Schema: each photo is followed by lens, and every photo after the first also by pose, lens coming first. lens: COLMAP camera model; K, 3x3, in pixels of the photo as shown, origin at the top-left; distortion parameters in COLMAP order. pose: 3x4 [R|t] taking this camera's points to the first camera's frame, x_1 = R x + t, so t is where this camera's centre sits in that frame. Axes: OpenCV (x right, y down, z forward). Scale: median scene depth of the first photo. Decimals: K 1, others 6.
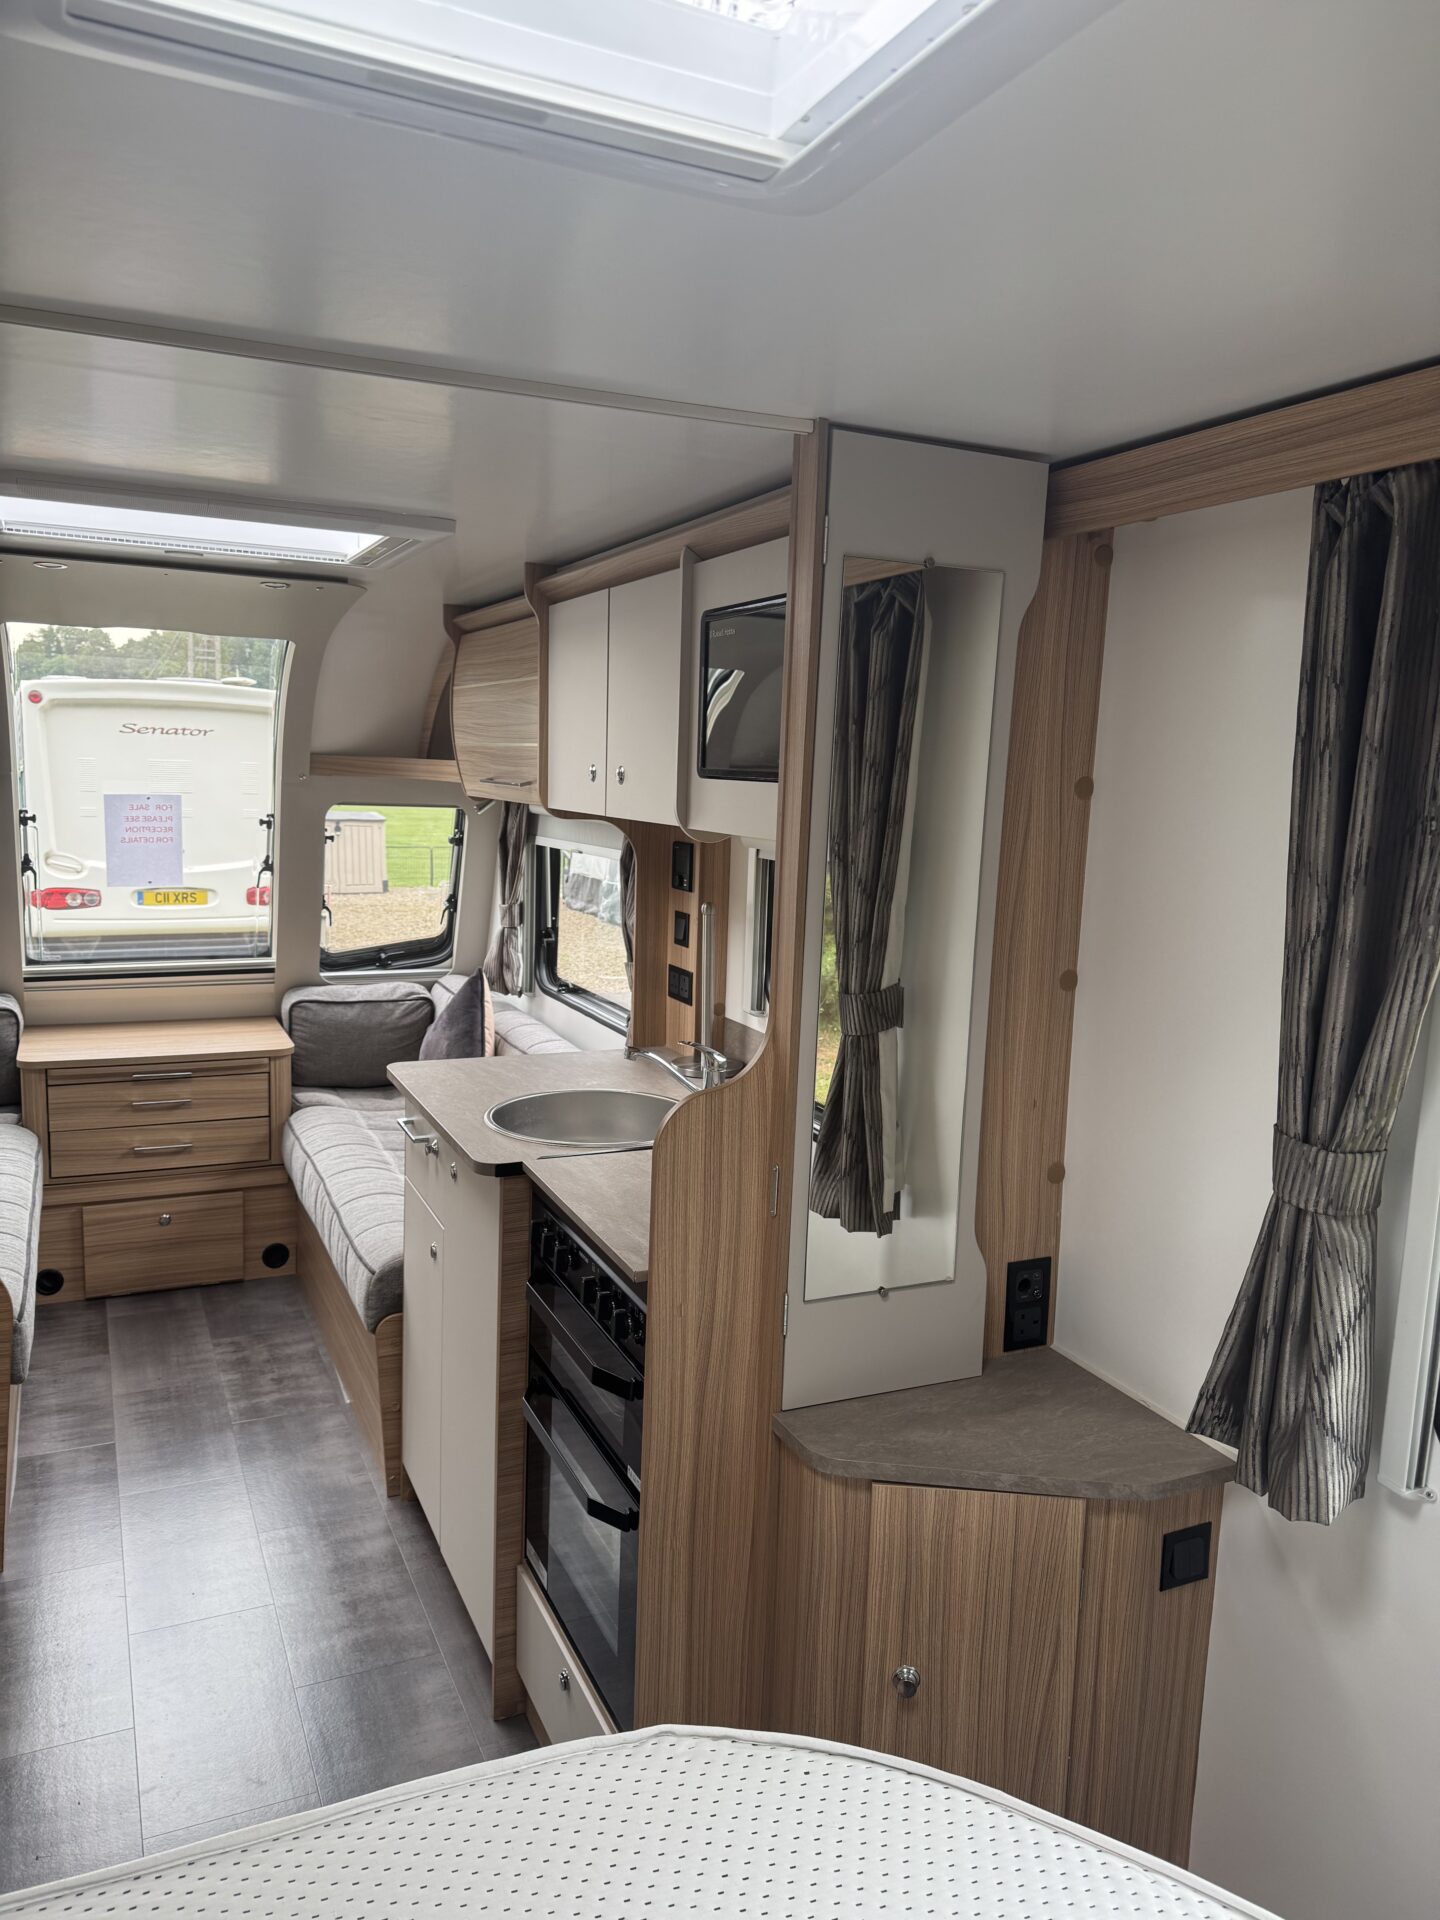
lens RADIAL K [[1347.3, 0, 719.9], [0, 1347.3, 965.8], [0, 0, 1]] dist [0.161189, -0.311667]
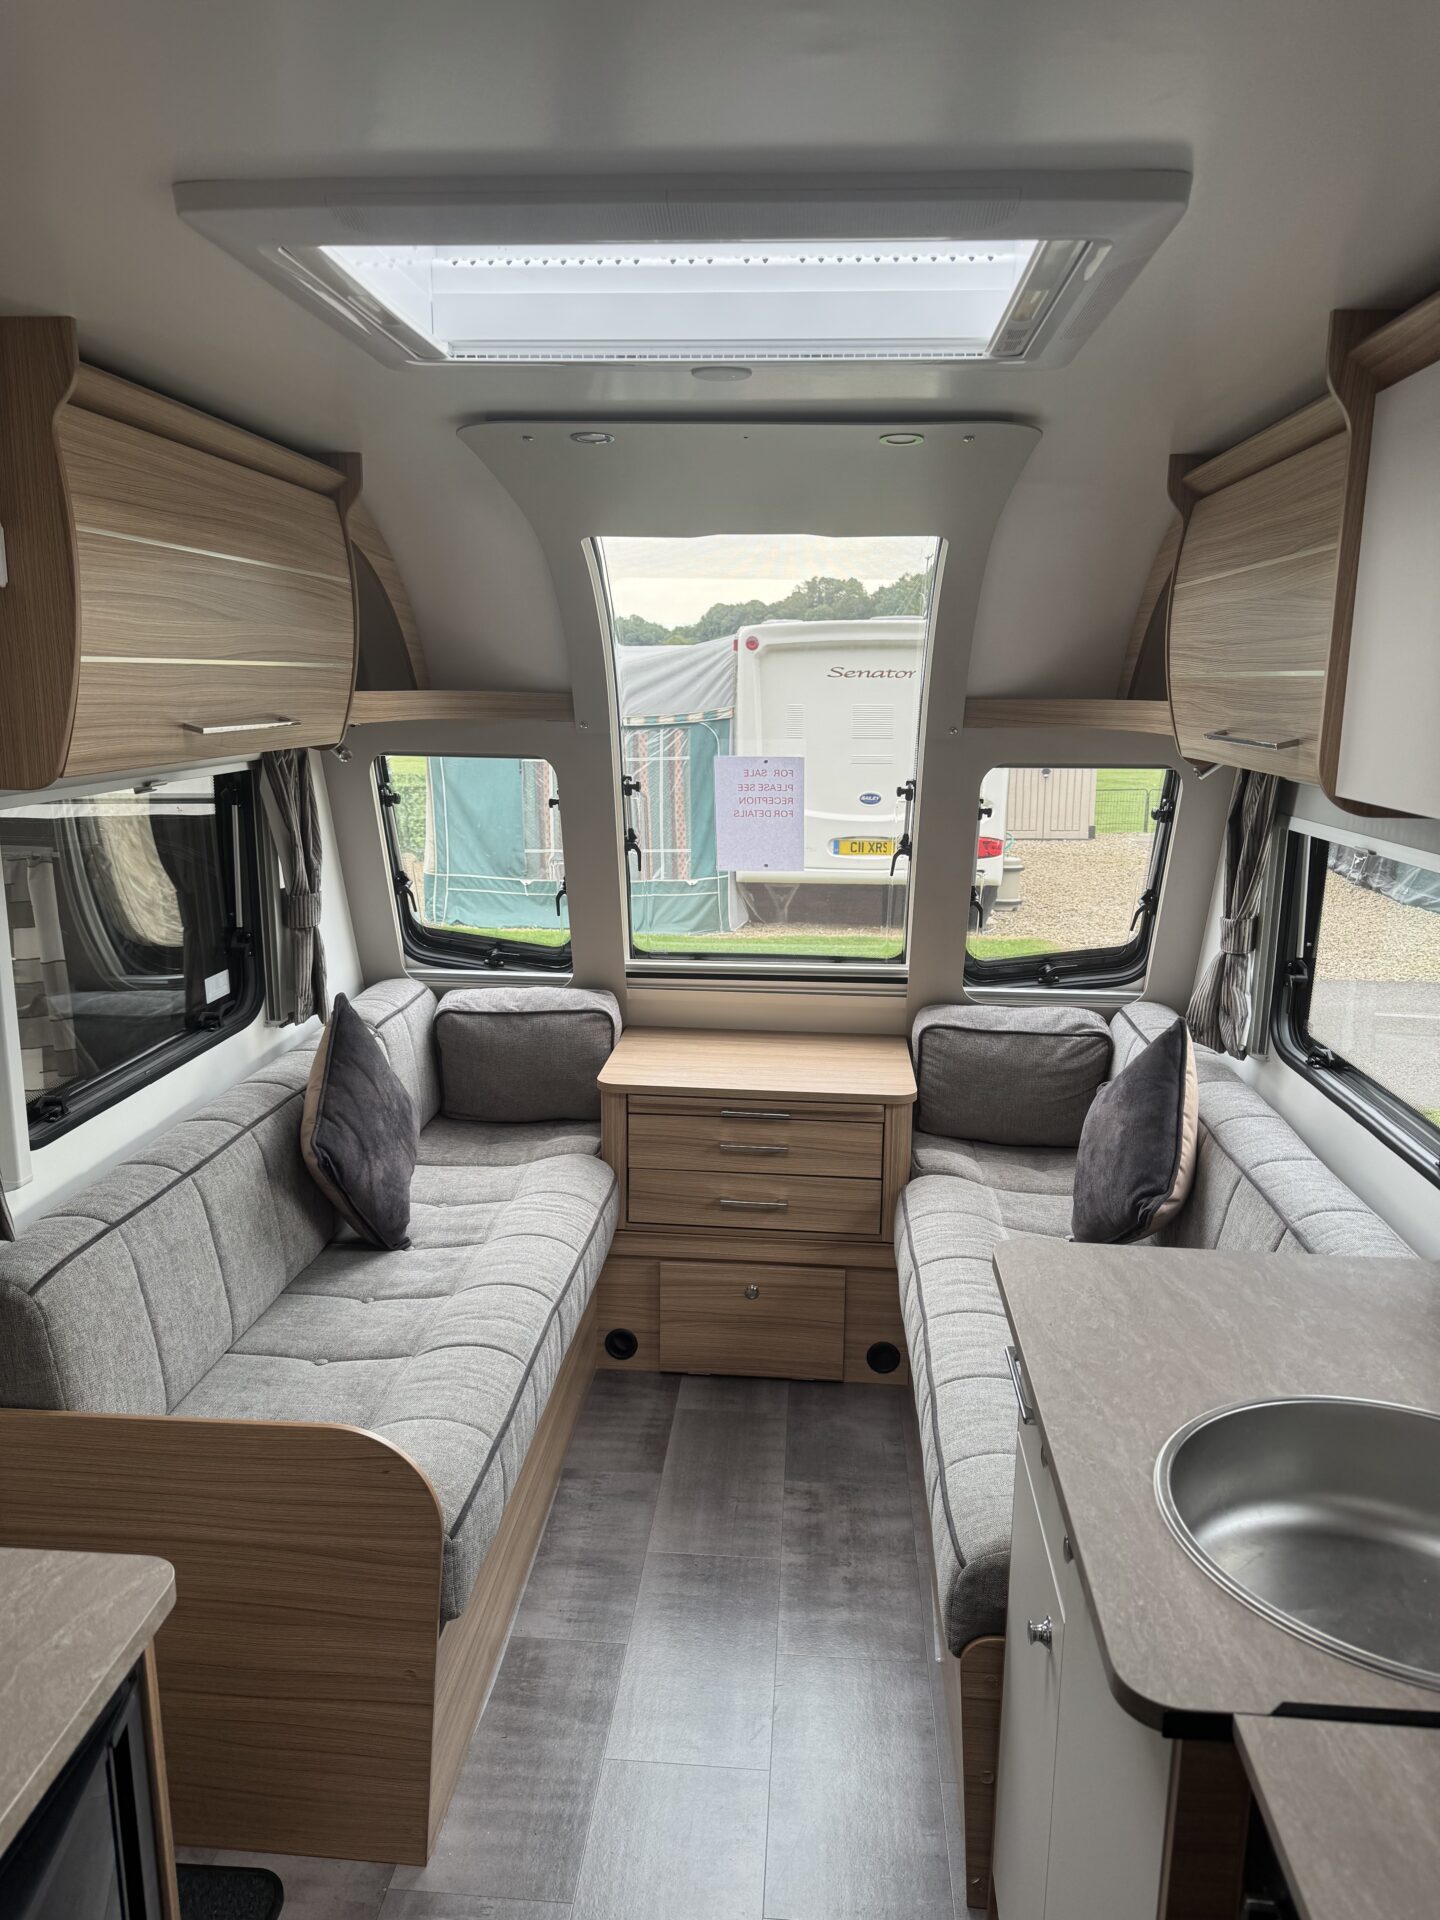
lens RADIAL K [[1347.3, 0, 719.9], [0, 1347.3, 965.8], [0, 0, 1]] dist [0.161189, -0.311667]
pose [[0.872081, 0.076459, -0.483352, -0.052418], [-0.053974, 0.996721, 0.060286, -0.050435], [0.486376, -0.026486, 0.873348, 0.303317]]
